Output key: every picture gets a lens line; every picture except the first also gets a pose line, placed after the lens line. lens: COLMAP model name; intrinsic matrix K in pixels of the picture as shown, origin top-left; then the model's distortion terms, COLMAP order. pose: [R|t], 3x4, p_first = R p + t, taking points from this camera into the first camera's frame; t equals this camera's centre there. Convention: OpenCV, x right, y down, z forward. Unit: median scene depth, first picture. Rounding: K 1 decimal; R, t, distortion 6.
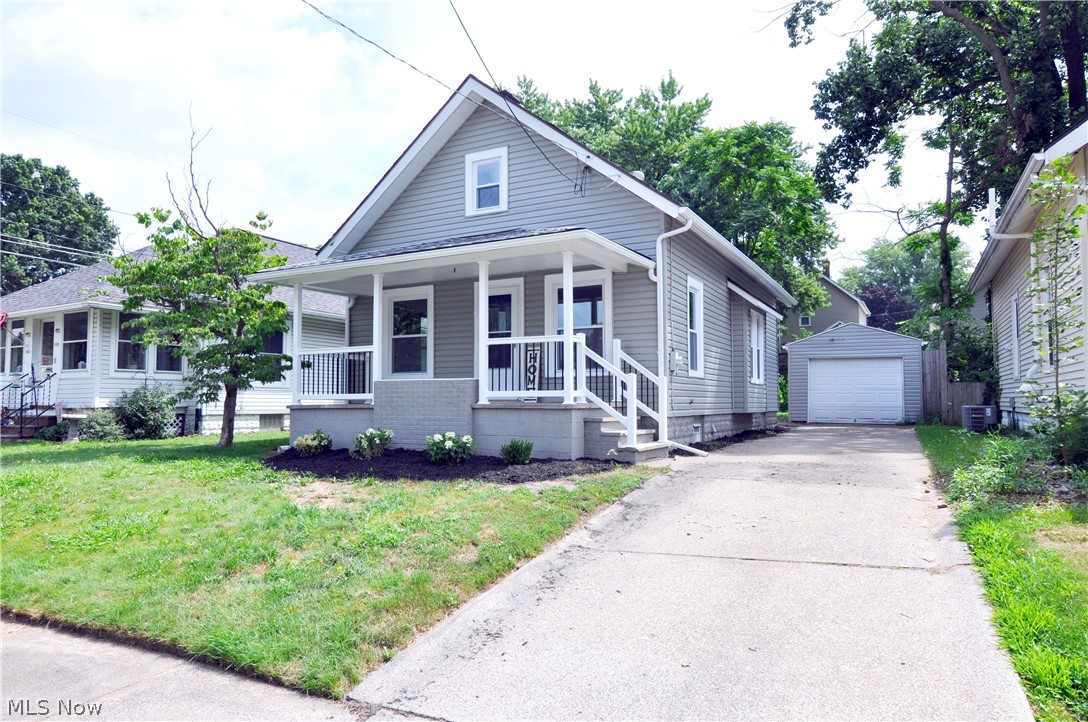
lens RADIAL K [[687.6, 0, 545.0], [0, 687.6, 361.8], [0, 0, 1]] dist [0.000275, -0.000297]
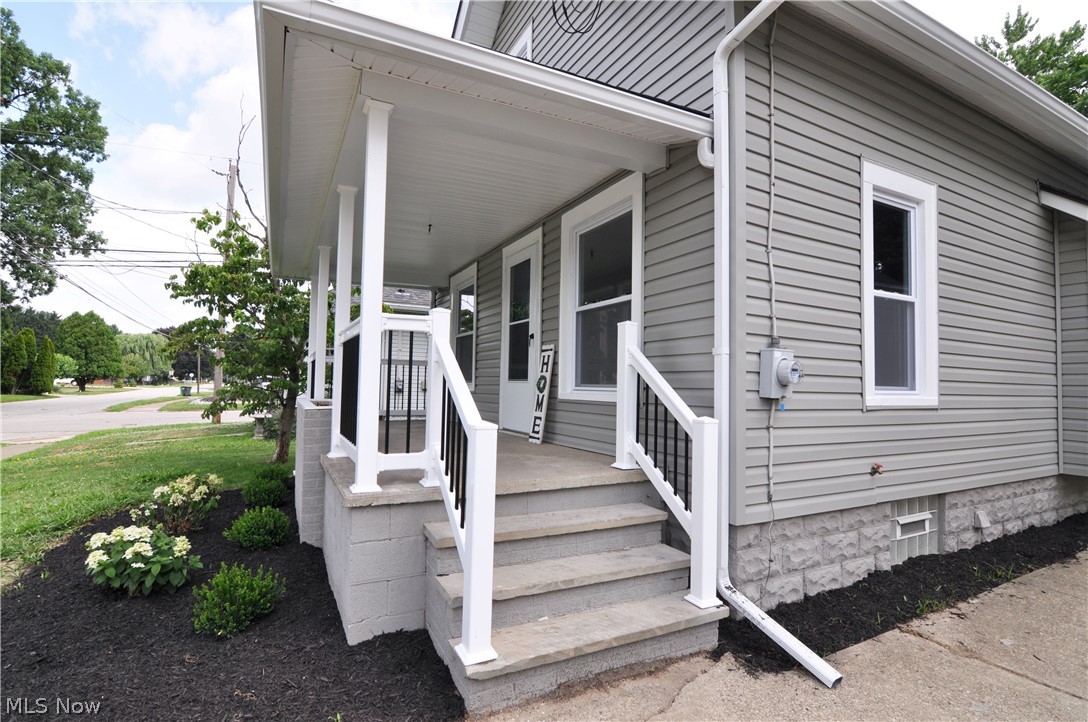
lens RADIAL K [[527.5, 0, 549.3], [0, 527.5, 365.4], [0, 0, 1]] dist [-0.012903, -0.003074]
pose [[0.830172, -0.009484, -0.557426, 0.215441], [0.016926, 0.999823, 0.008197, -0.008481], [0.557250, -0.016240, 0.830186, 0.609077]]
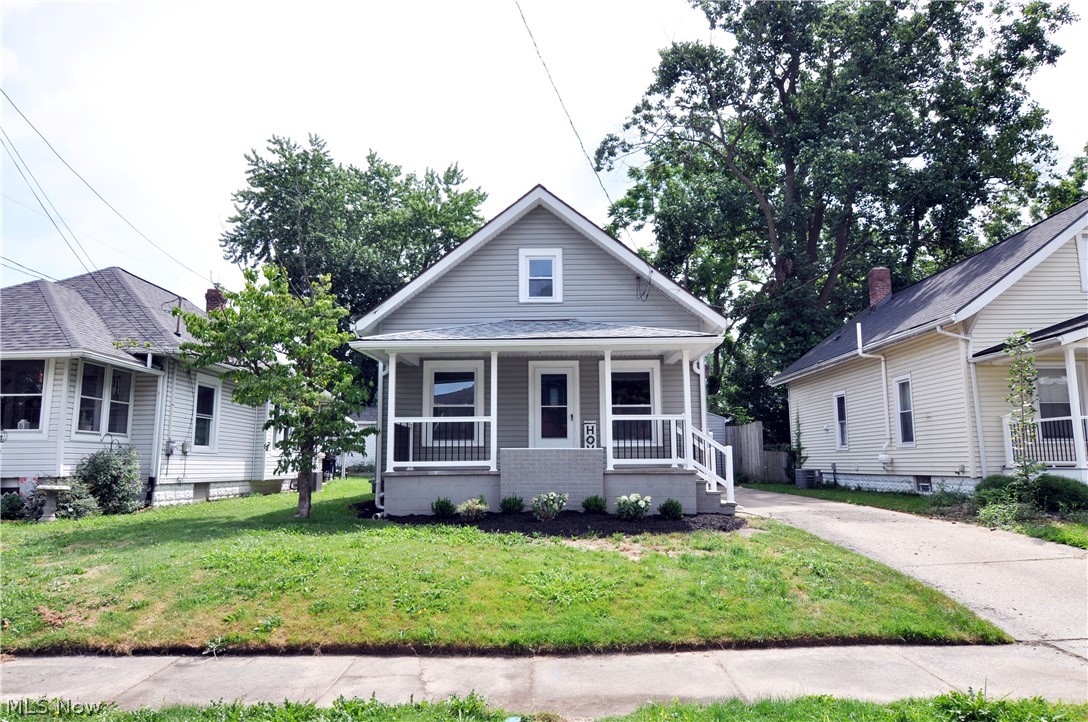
lens RADIAL K [[687.6, 0, 543.7], [0, 687.6, 361.9], [0, 0, 1]] dist [0.000275, -0.000297]
pose [[0.887663, 0.065706, 0.455783, -0.599036], [-0.023675, 0.994971, -0.097329, -0.004819], [-0.459885, 0.075605, 0.884754, -0.011059]]
